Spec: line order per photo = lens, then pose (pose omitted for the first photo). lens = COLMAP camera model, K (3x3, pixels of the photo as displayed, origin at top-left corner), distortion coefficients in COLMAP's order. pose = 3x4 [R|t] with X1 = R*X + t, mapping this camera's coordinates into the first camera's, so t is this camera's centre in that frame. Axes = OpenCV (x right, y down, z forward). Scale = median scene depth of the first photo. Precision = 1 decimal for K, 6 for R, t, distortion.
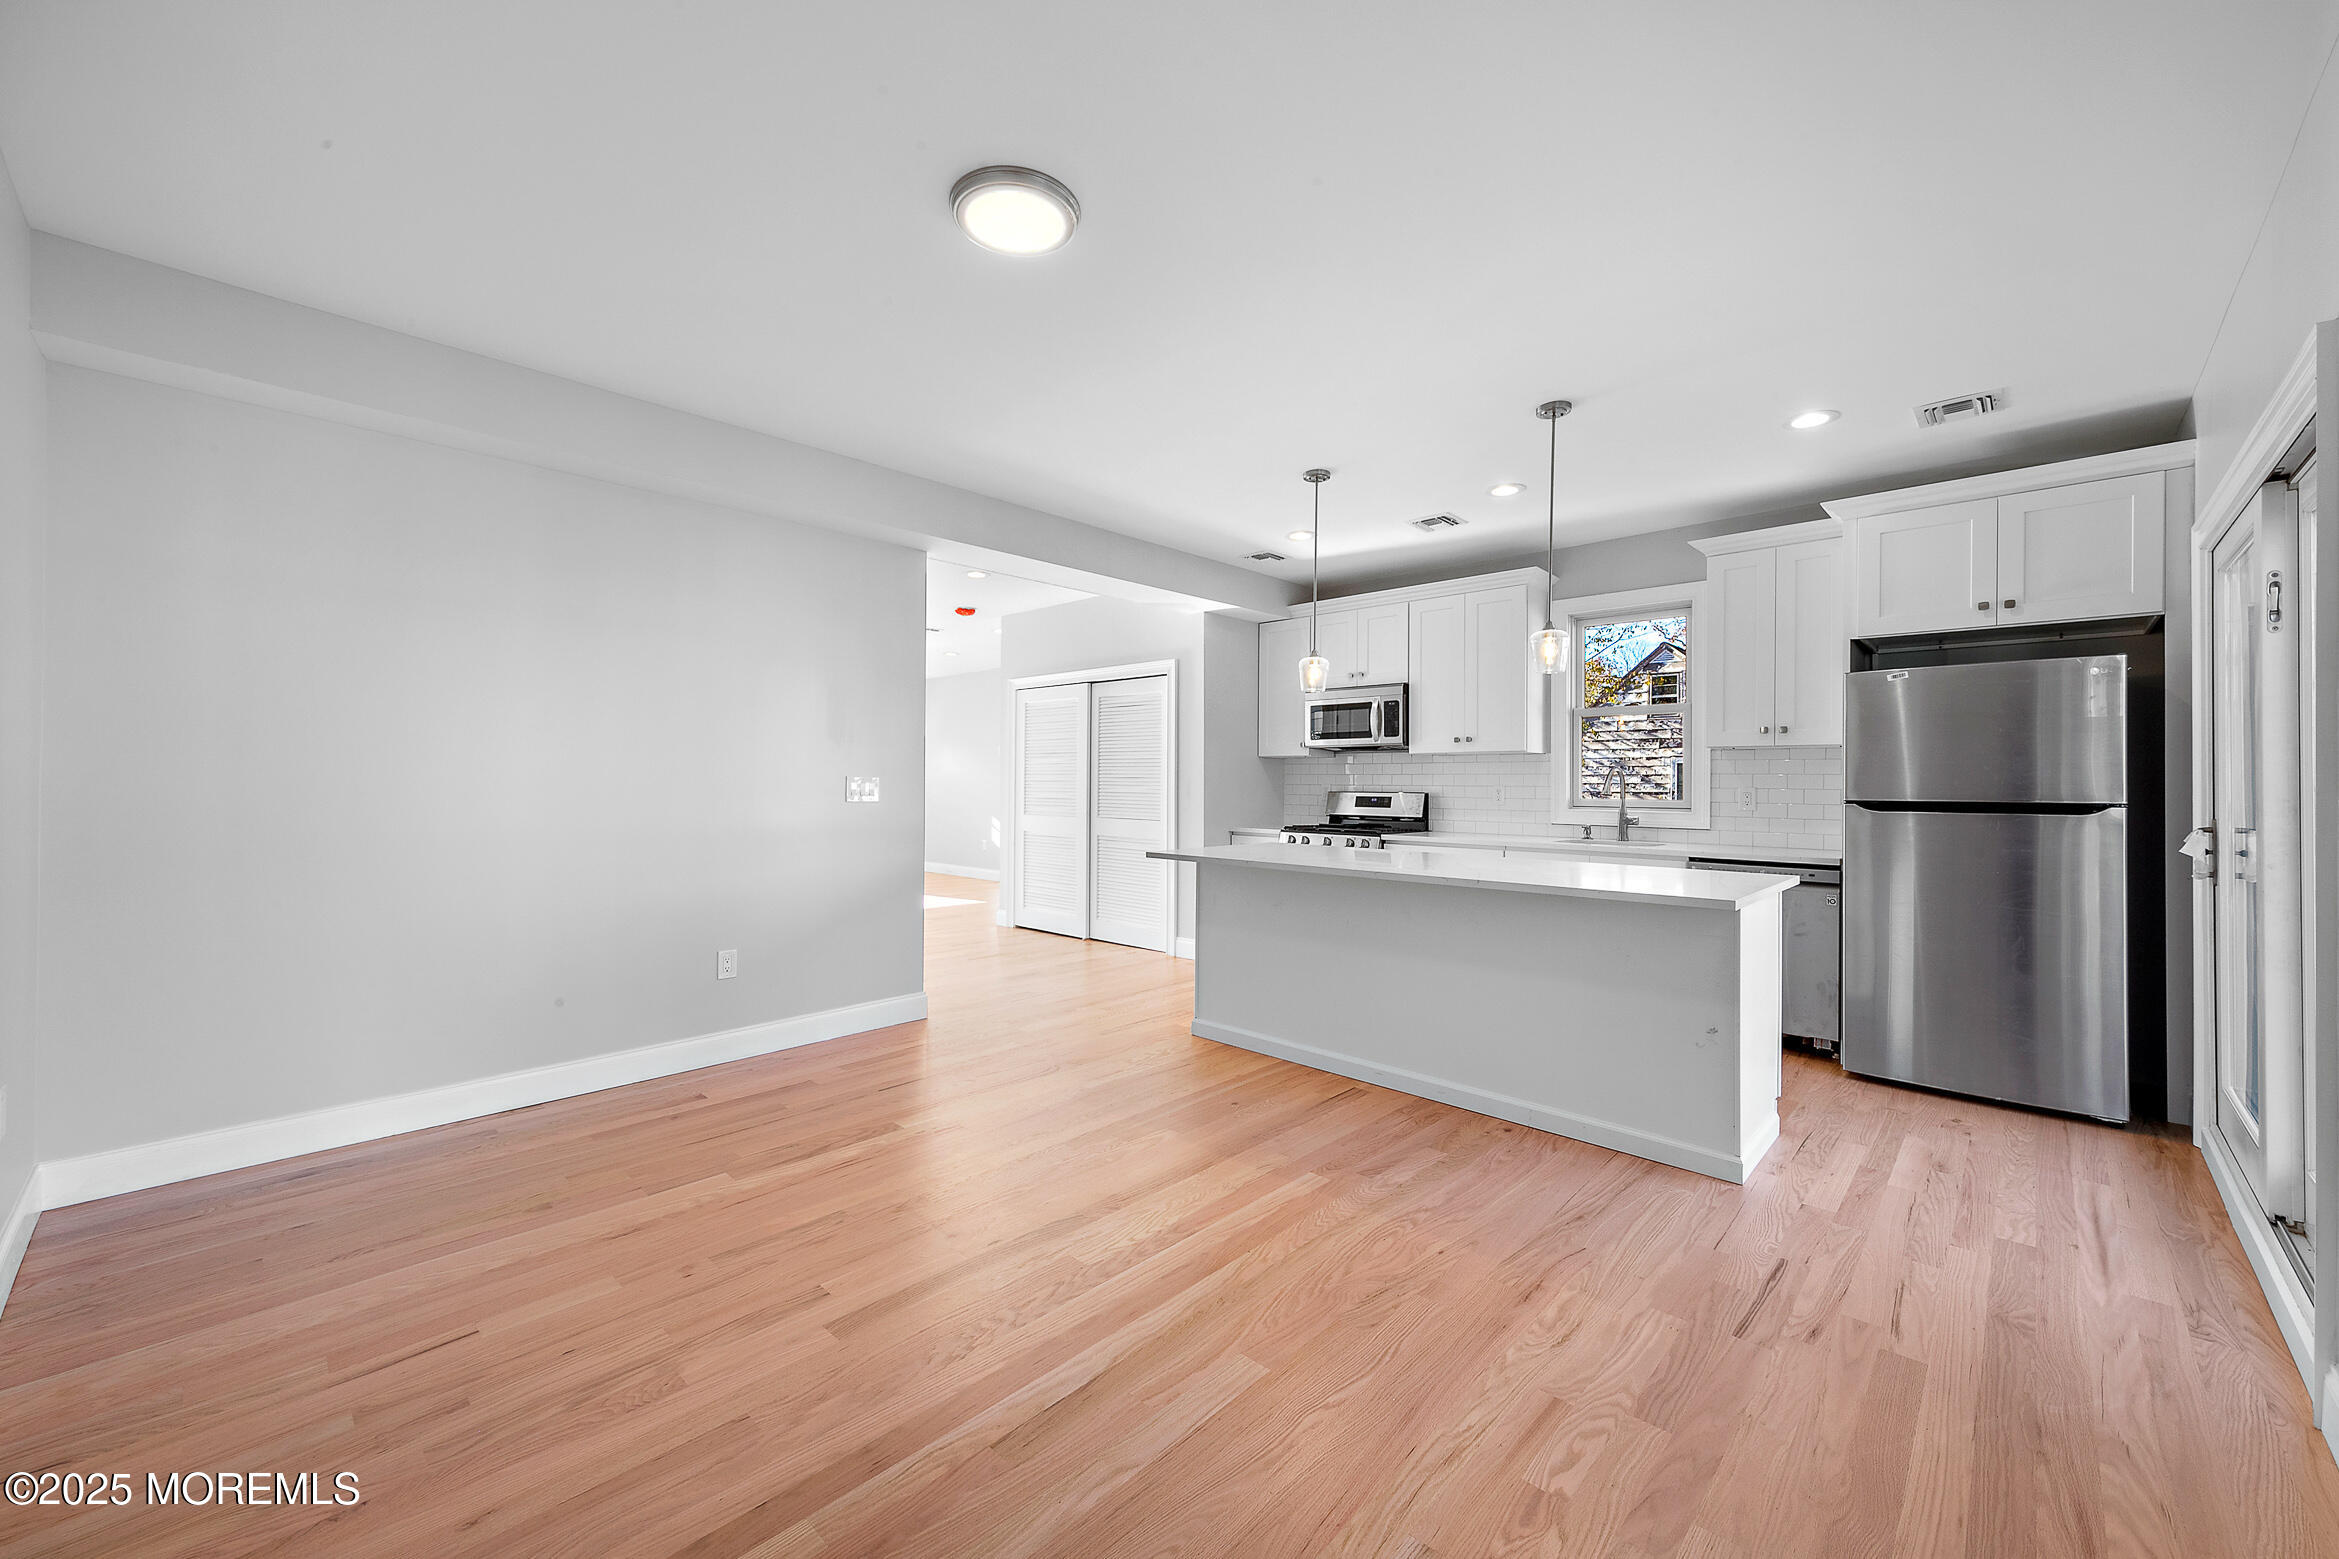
lens RADIAL K [[908.3, 0, 1178.4], [0, 908.3, 778.4], [0, 0, 1]] dist [0.004544, -0.000002]
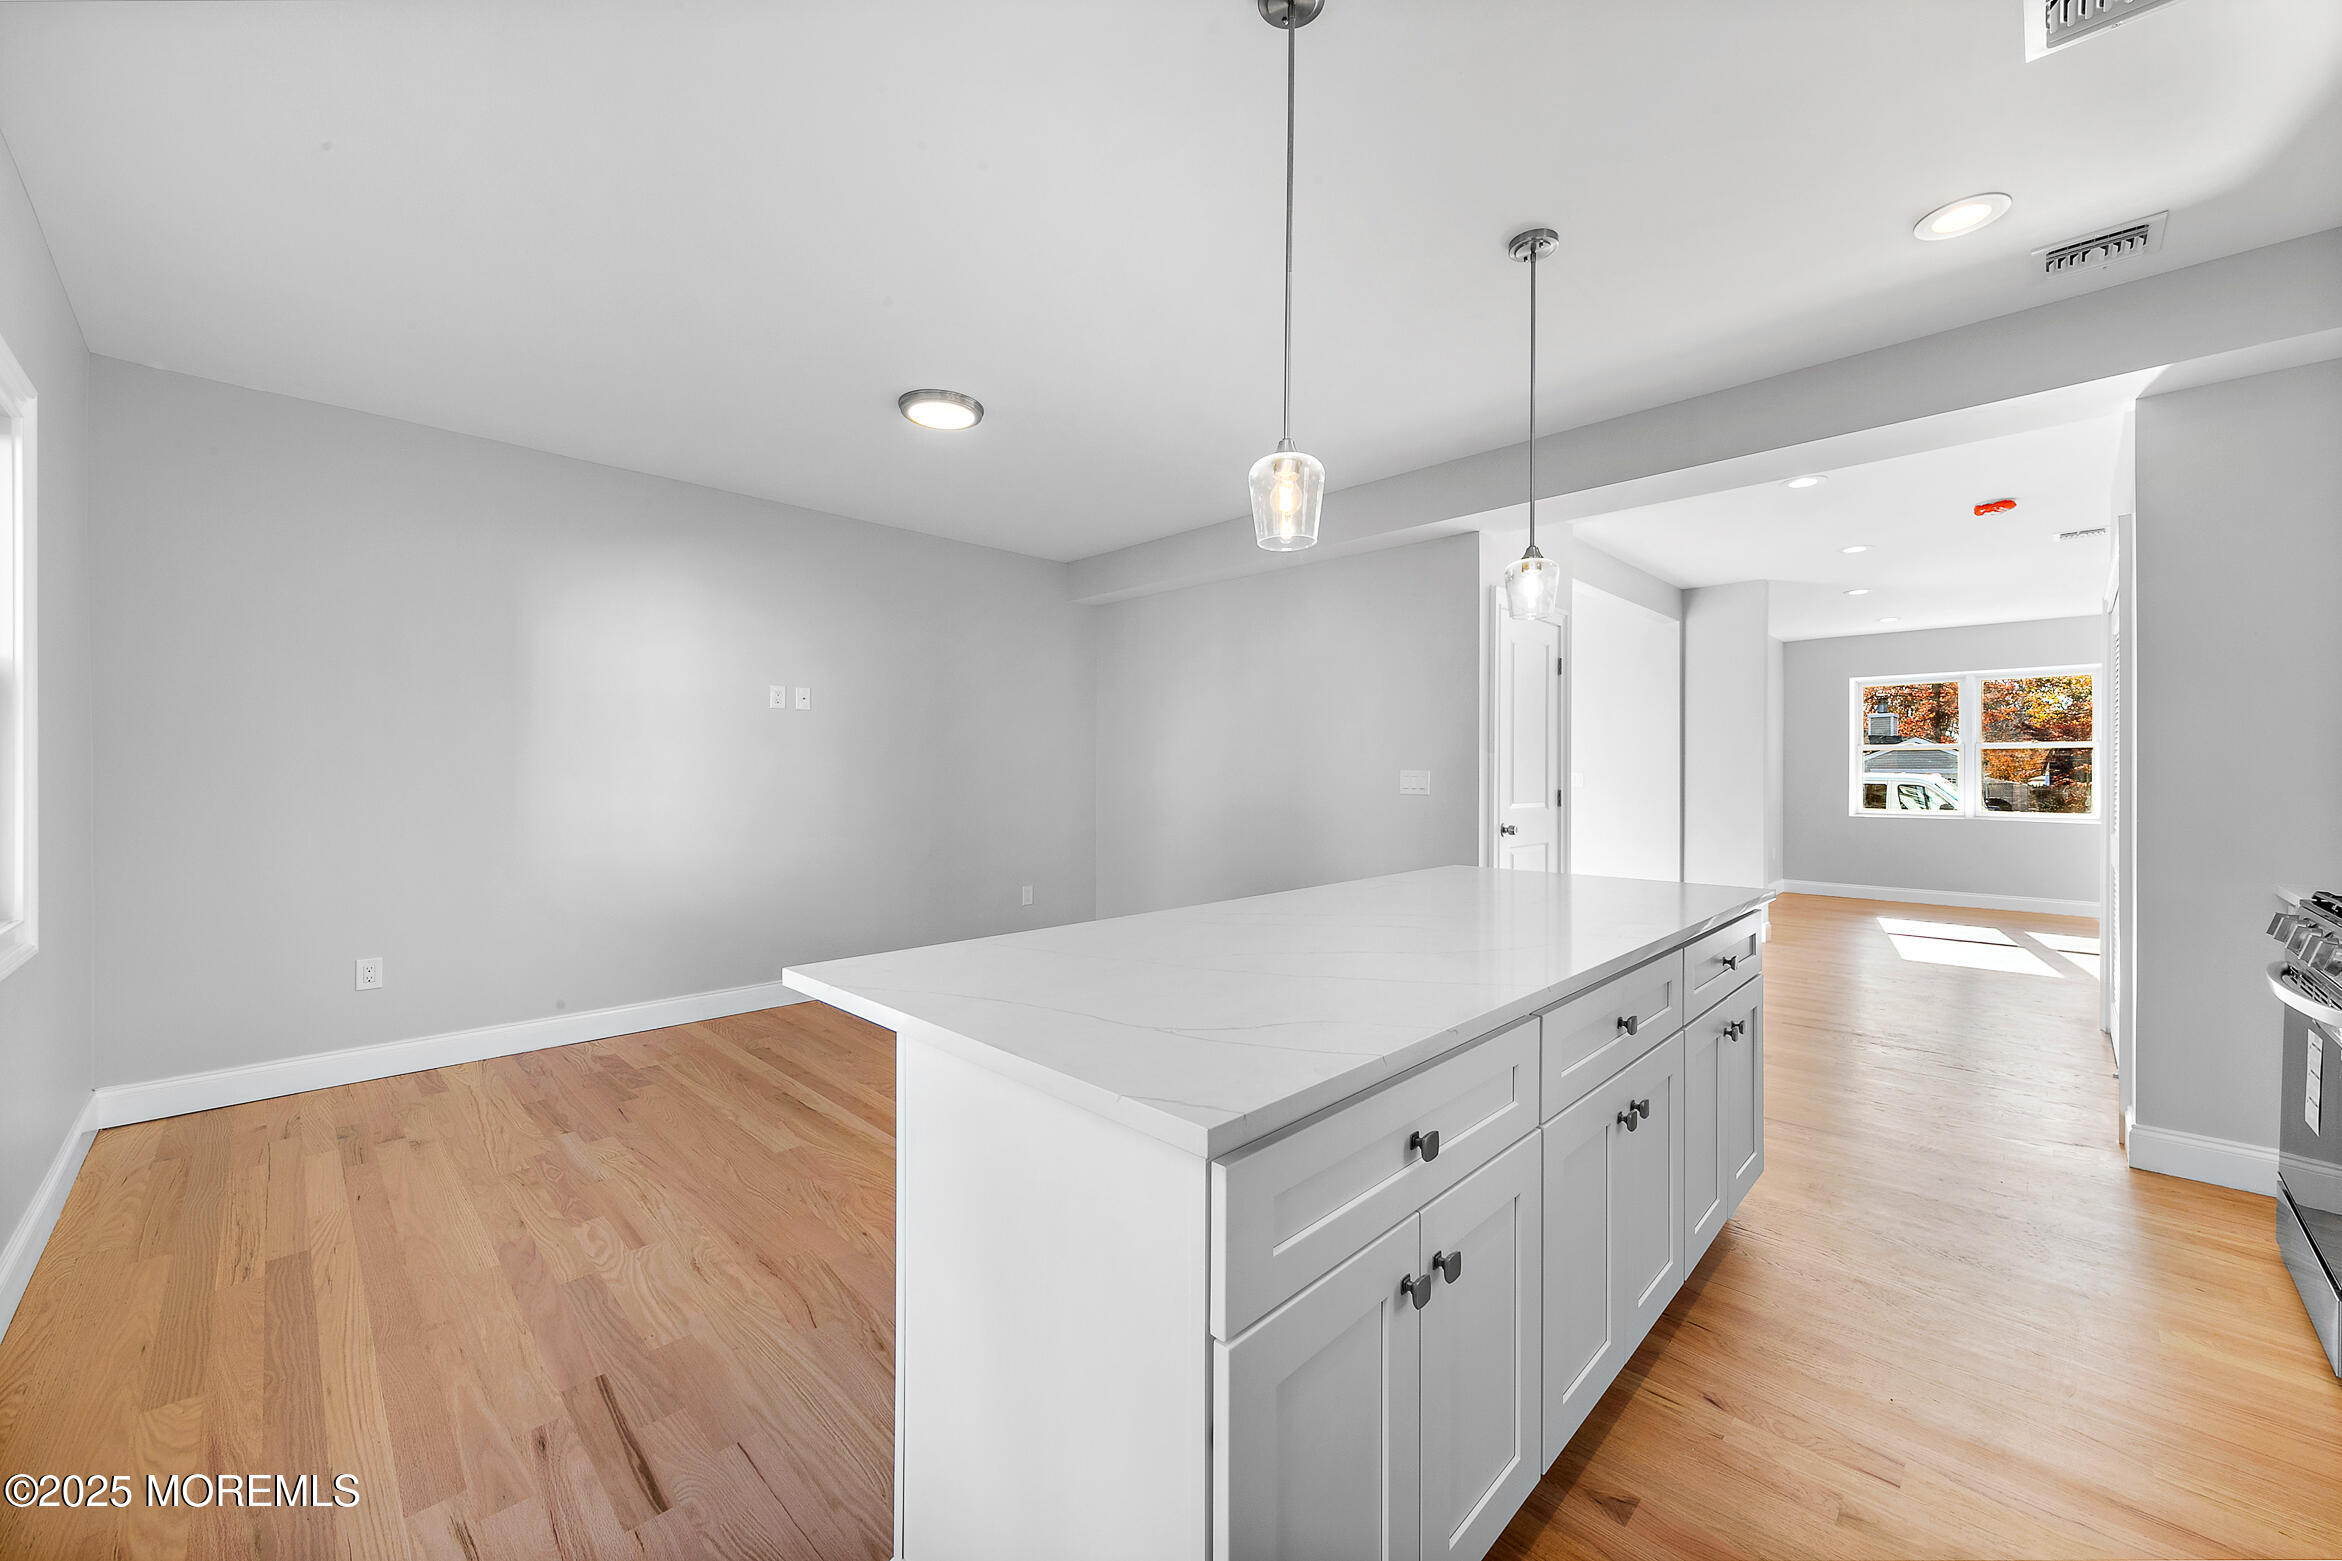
lens RADIAL K [[909.5, 0, 1180.0], [0, 909.5, 779.4], [0, 0, 1]] dist [0.004544, -0.000002]
pose [[-0.033321, 0.002363, -0.999442, 1.577220], [0.003605, 0.999991, 0.002244, 0.012551], [0.999438, -0.003528, -0.033329, 1.689168]]
